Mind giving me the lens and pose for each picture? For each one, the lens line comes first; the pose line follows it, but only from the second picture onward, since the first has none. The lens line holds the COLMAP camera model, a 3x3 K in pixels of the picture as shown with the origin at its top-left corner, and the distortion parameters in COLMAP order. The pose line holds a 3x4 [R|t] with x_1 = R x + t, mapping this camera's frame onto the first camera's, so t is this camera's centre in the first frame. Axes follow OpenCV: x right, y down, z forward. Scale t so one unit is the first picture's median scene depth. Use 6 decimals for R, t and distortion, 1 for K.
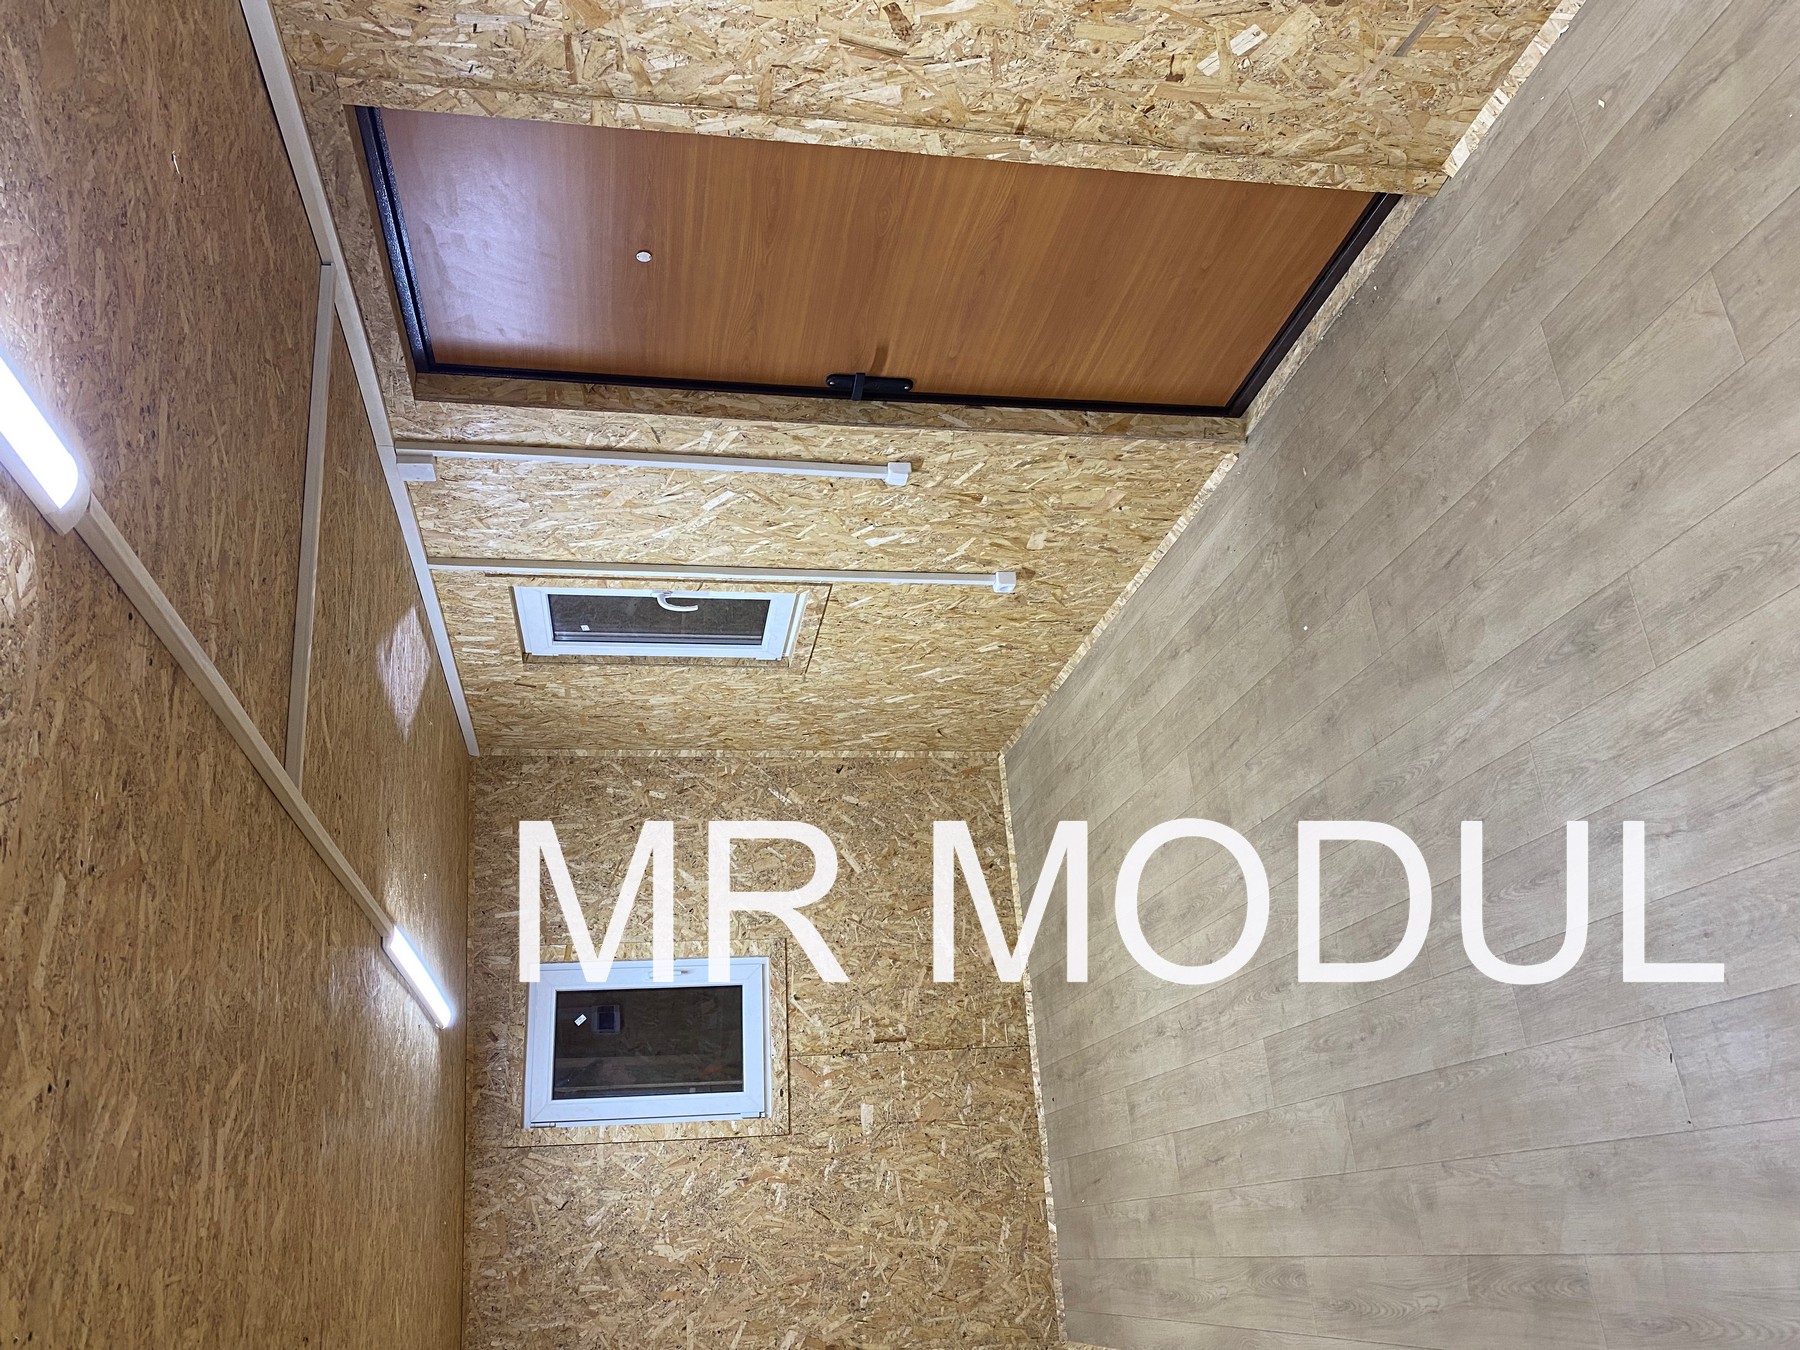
lens RADIAL K [[1370.3, 0, 891.9], [0, 1370.3, 664.9], [0, 0, 1]] dist [0.044613, -0.031386]
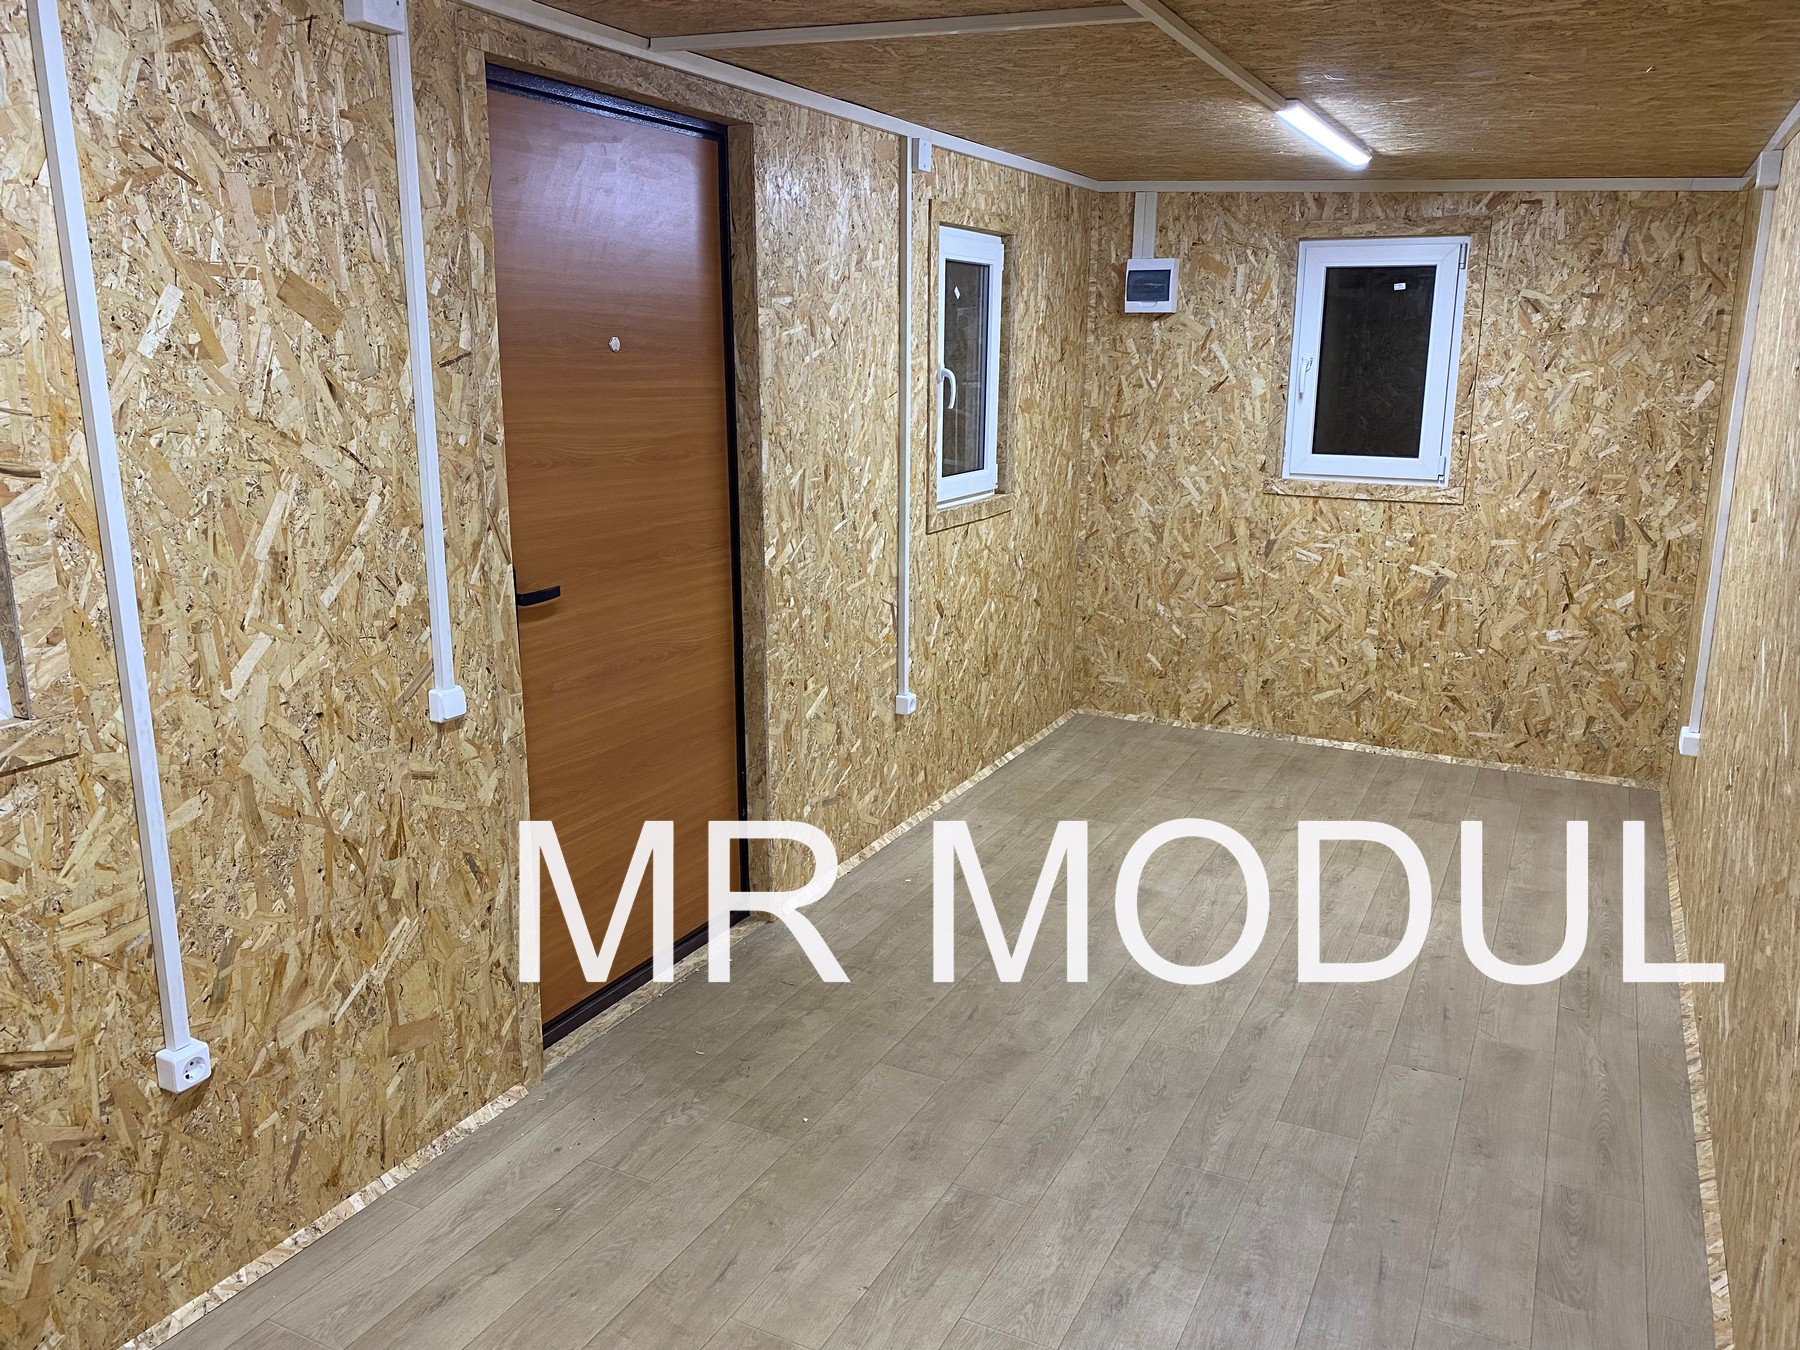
lens RADIAL K [[1370.3, 0, 891.9], [0, 1370.3, 664.9], [0, 0, 1]] dist [0.044613, -0.031386]
pose [[0.126027, 0.929447, 0.346765, -0.293667], [0.639628, 0.191058, -0.744562, 0.676651], [-0.758283, 0.315635, -0.570422, 1.531970]]
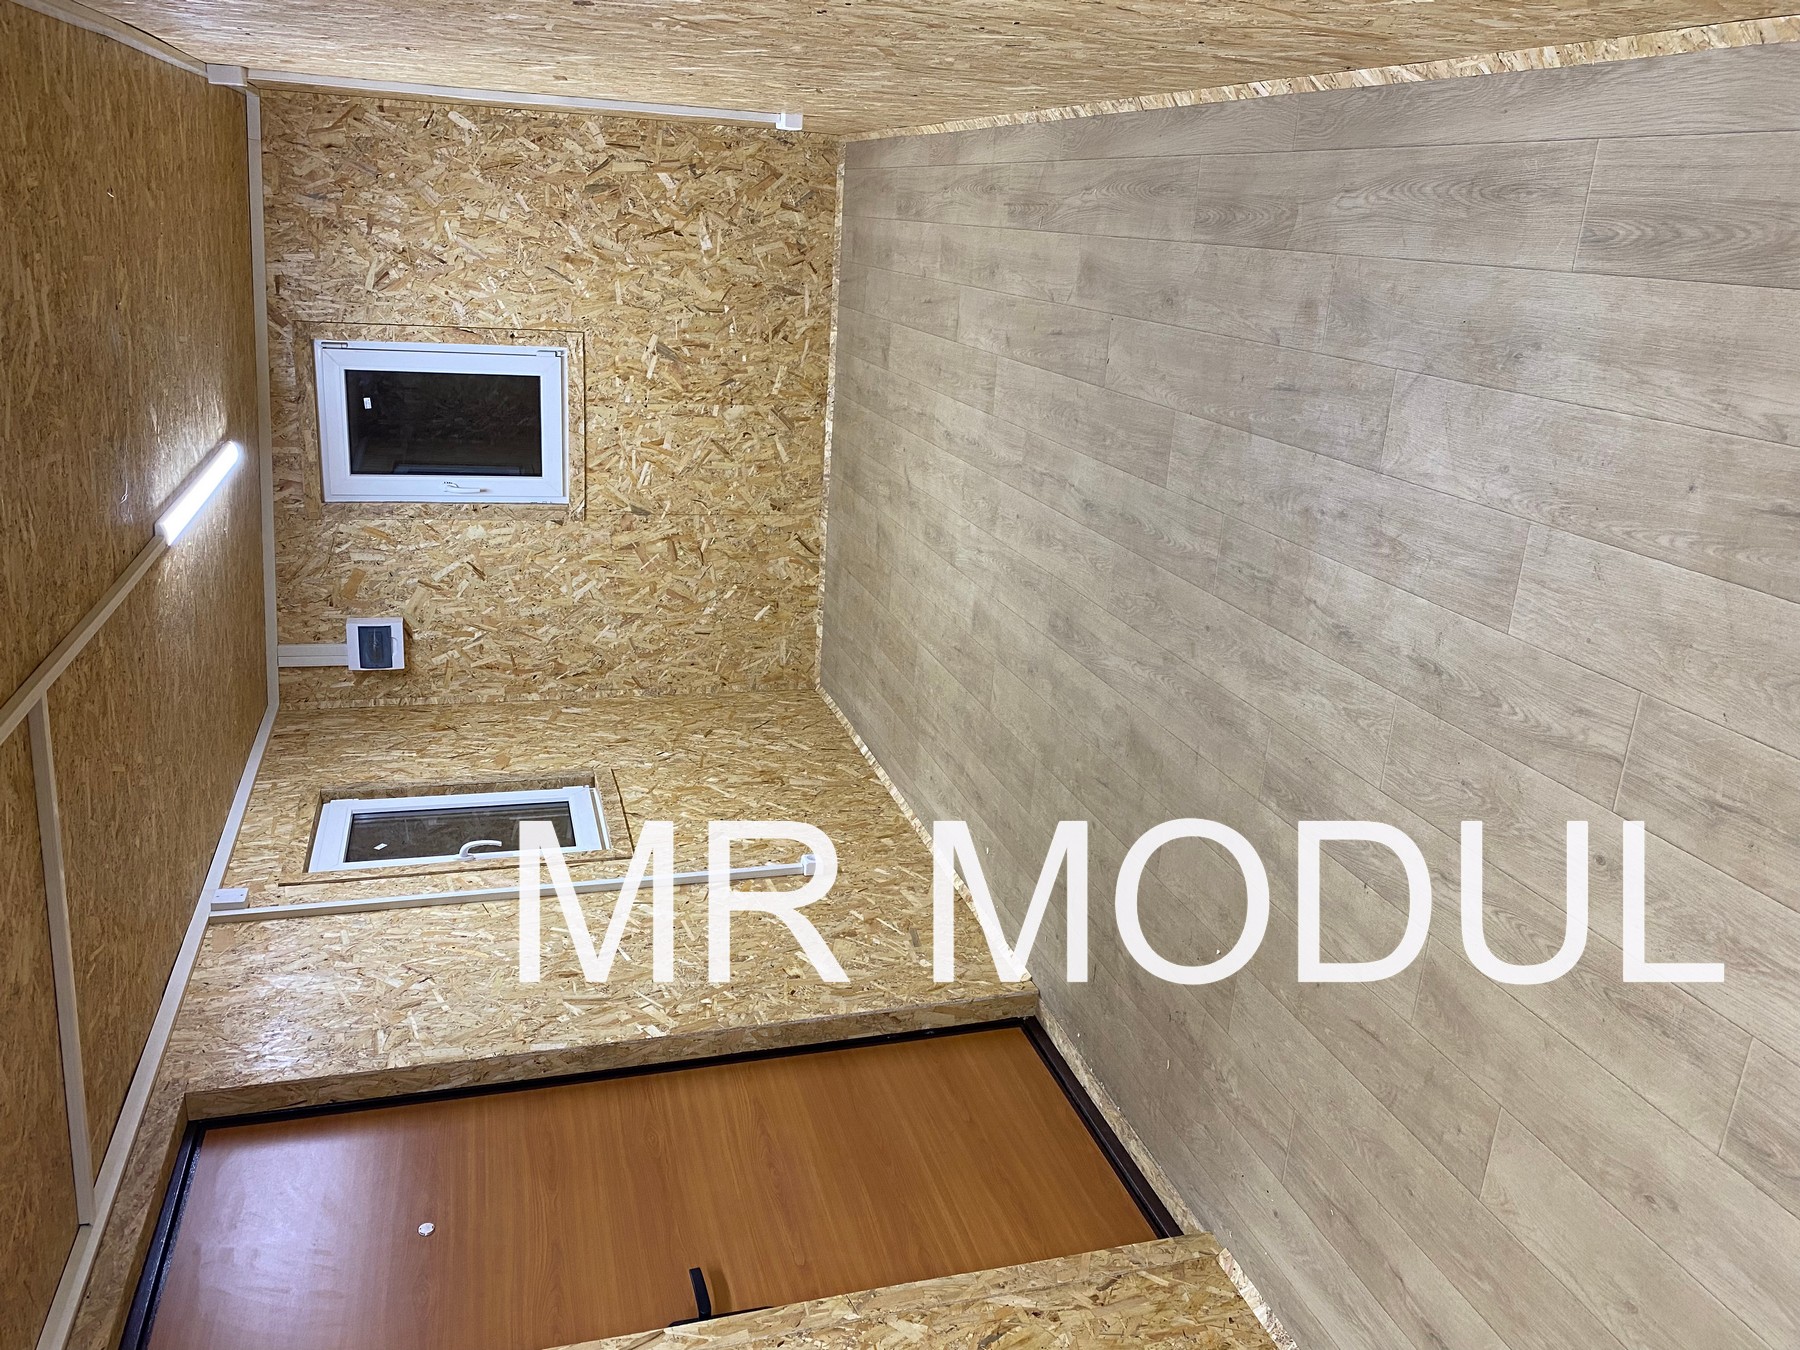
lens RADIAL K [[1370.3, 0, 891.9], [0, 1370.3, 664.9], [0, 0, 1]] dist [0.044613, -0.031386]
pose [[0.895027, -0.142816, 0.422530, -0.244032], [0.182303, -0.747458, -0.638806, 0.692836], [0.407054, 0.648777, -0.642959, 1.518032]]
